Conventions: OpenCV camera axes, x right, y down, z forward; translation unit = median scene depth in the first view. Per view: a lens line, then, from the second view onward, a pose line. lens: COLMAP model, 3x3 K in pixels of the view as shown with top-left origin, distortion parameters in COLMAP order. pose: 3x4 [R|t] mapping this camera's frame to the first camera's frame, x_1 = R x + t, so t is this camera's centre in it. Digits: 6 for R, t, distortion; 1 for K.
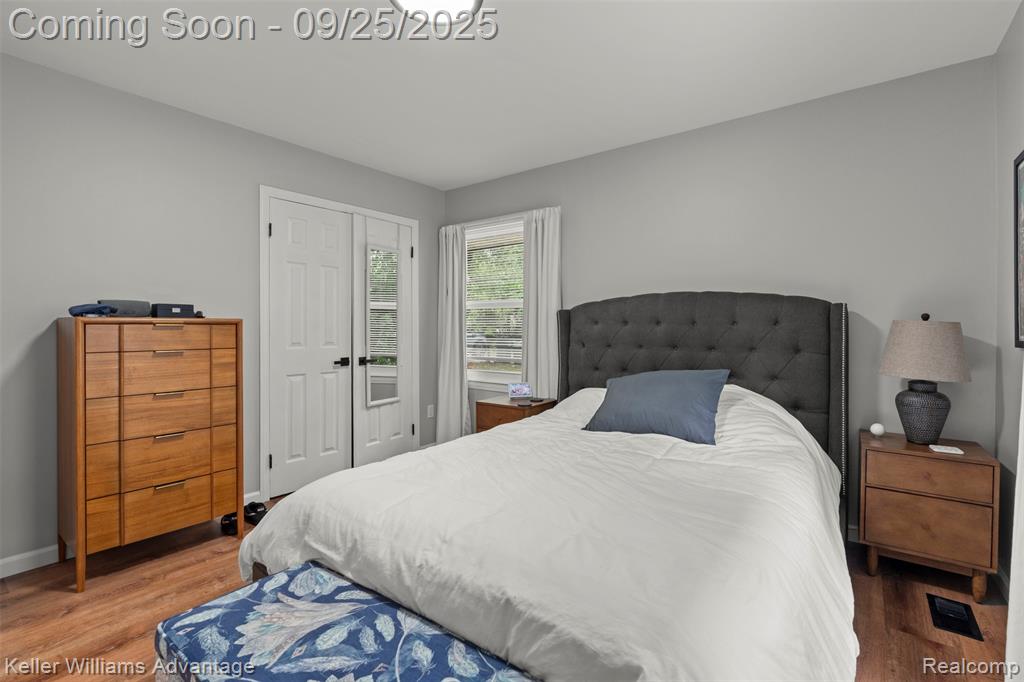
lens RADIAL K [[459.6, 0, 516.1], [0, 459.6, 334.5], [0, 0, 1]] dist [-0.004876, 0.000640]
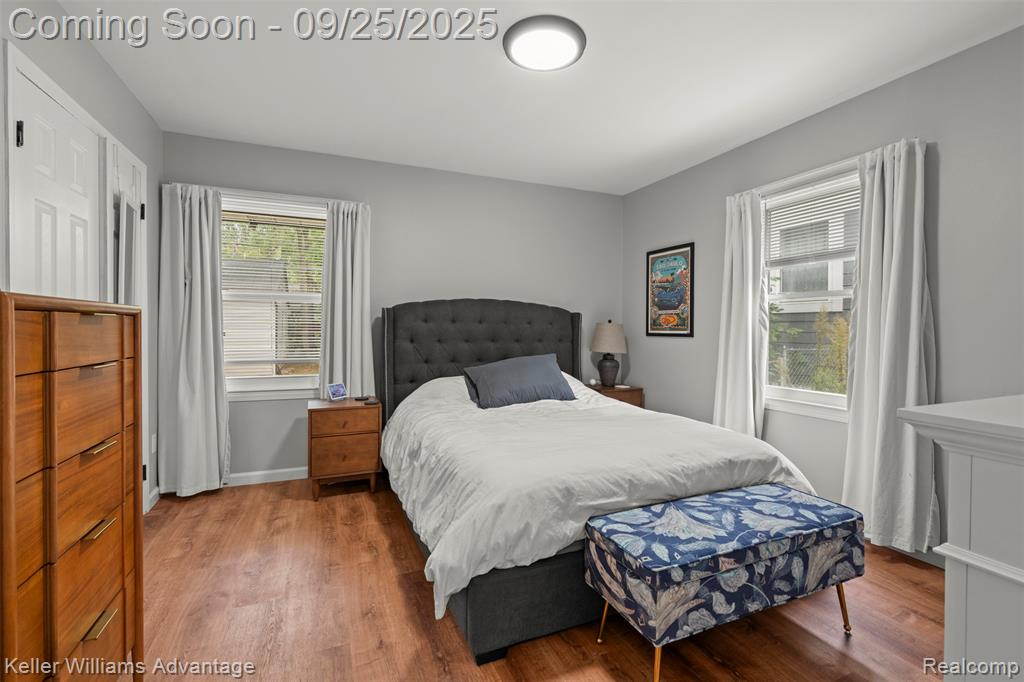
lens RADIAL K [[459.6, 0, 518.0], [0, 459.6, 337.9], [0, 0, 1]] dist [-0.004876, 0.000640]
pose [[0.500163, -0.016027, 0.865783, -1.836069], [0.005602, 0.999868, 0.015273, -0.000963], [-0.865913, -0.002789, 0.500187, 0.650545]]
